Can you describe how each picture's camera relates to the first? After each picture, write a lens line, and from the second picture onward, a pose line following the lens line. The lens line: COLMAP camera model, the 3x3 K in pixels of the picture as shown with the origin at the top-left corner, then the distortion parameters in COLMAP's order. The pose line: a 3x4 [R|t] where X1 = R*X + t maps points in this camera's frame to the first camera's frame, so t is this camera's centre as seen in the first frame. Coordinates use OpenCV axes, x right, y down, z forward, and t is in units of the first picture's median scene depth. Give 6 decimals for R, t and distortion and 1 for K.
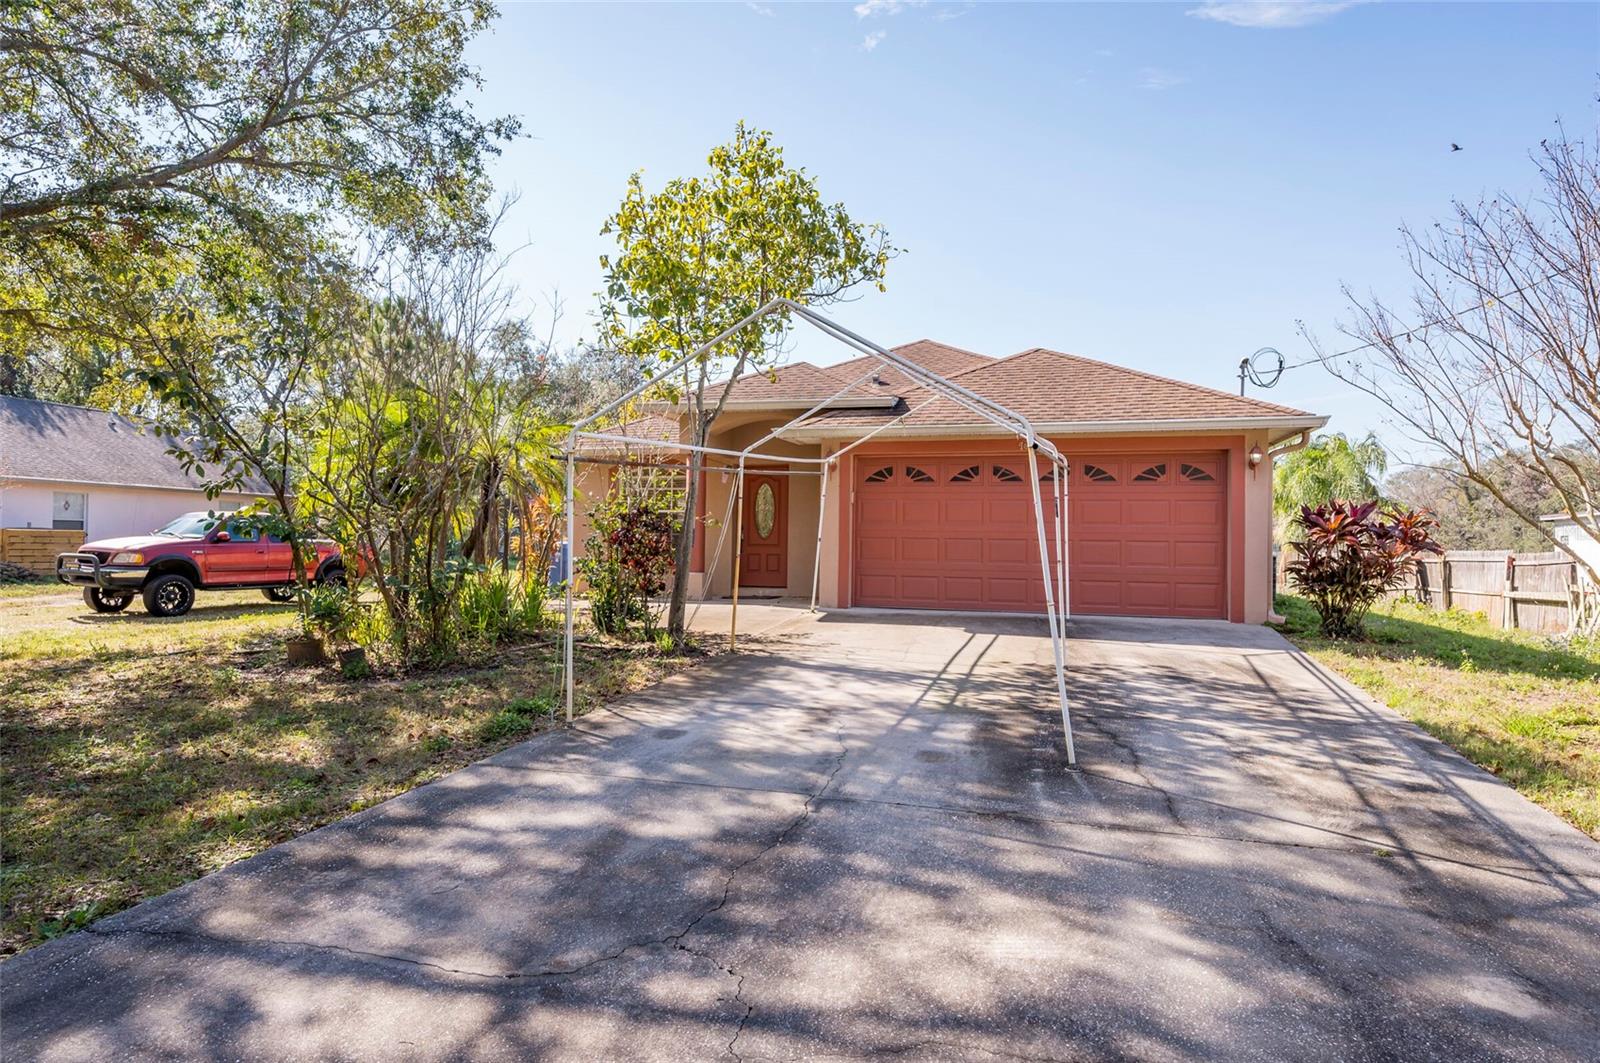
lens RADIAL K [[861.4, 0, 800.7], [0, 861.4, 535.0], [0, 0, 1]] dist [0.000055, -0.000581]
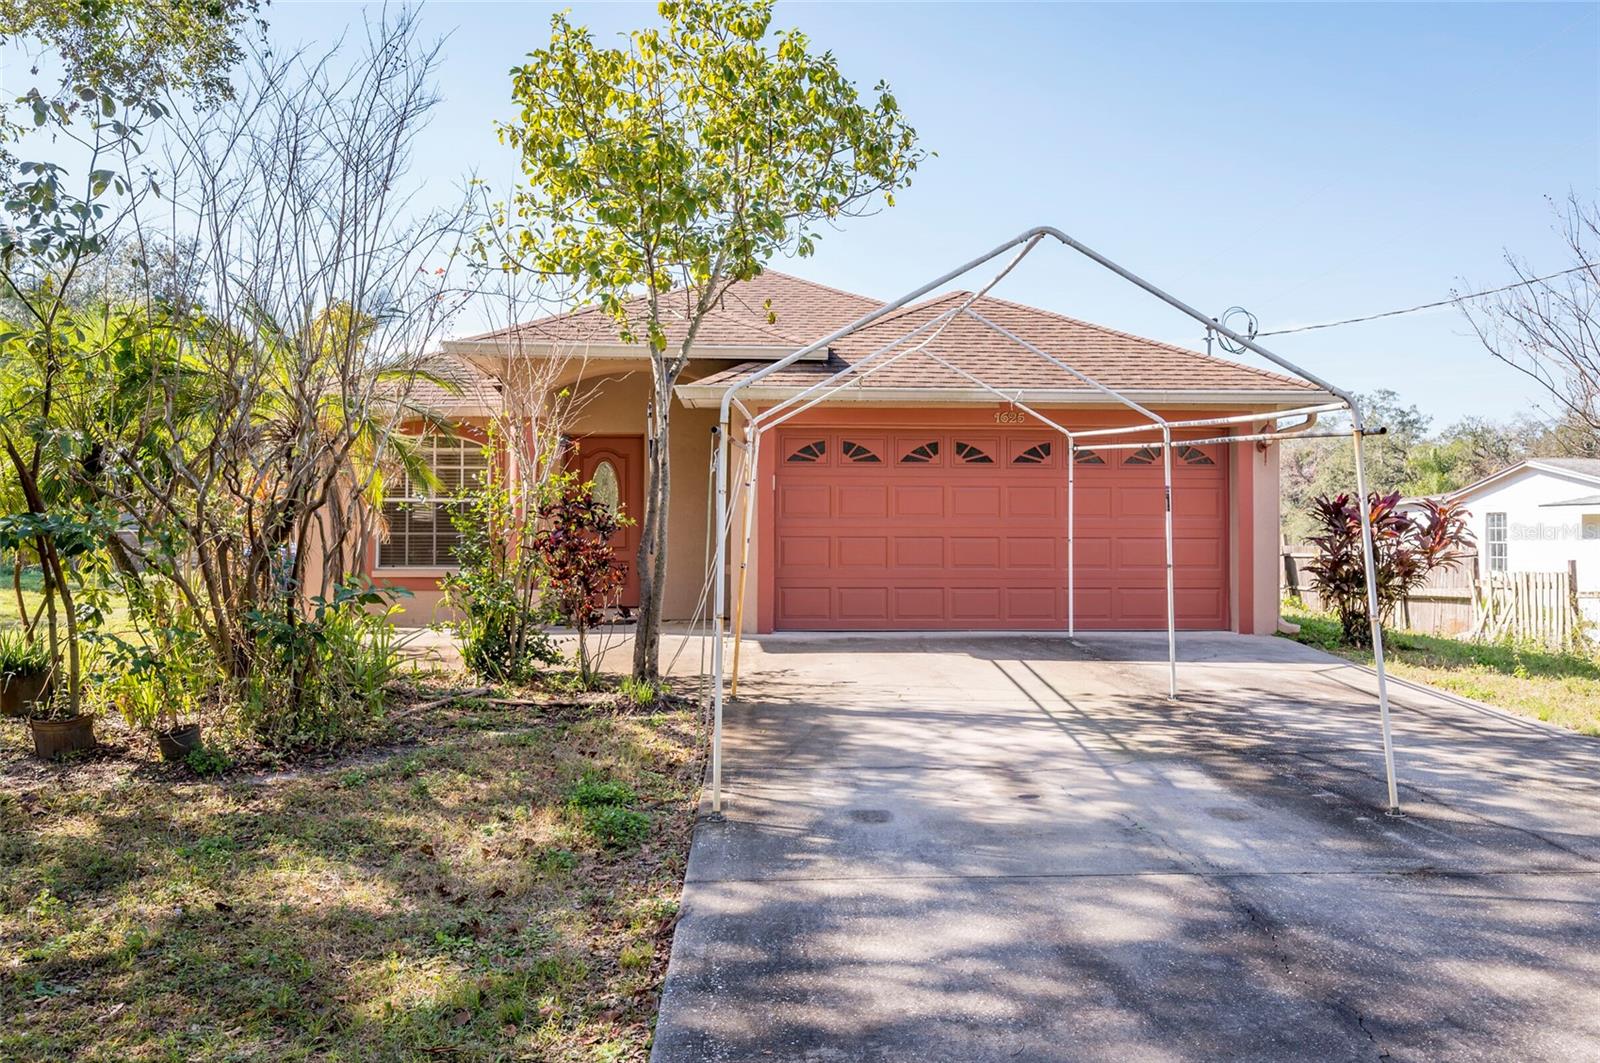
lens RADIAL K [[1181.3, 0, 800.2], [0, 1181.3, 526.6], [0, 0, 1]] dist [-0.016139, -0.001524]
pose [[0.949377, -0.008087, 0.314034, -0.277504], [0.009942, 0.999941, -0.004304, -0.002013], [-0.313981, 0.007208, 0.949402, 0.046193]]
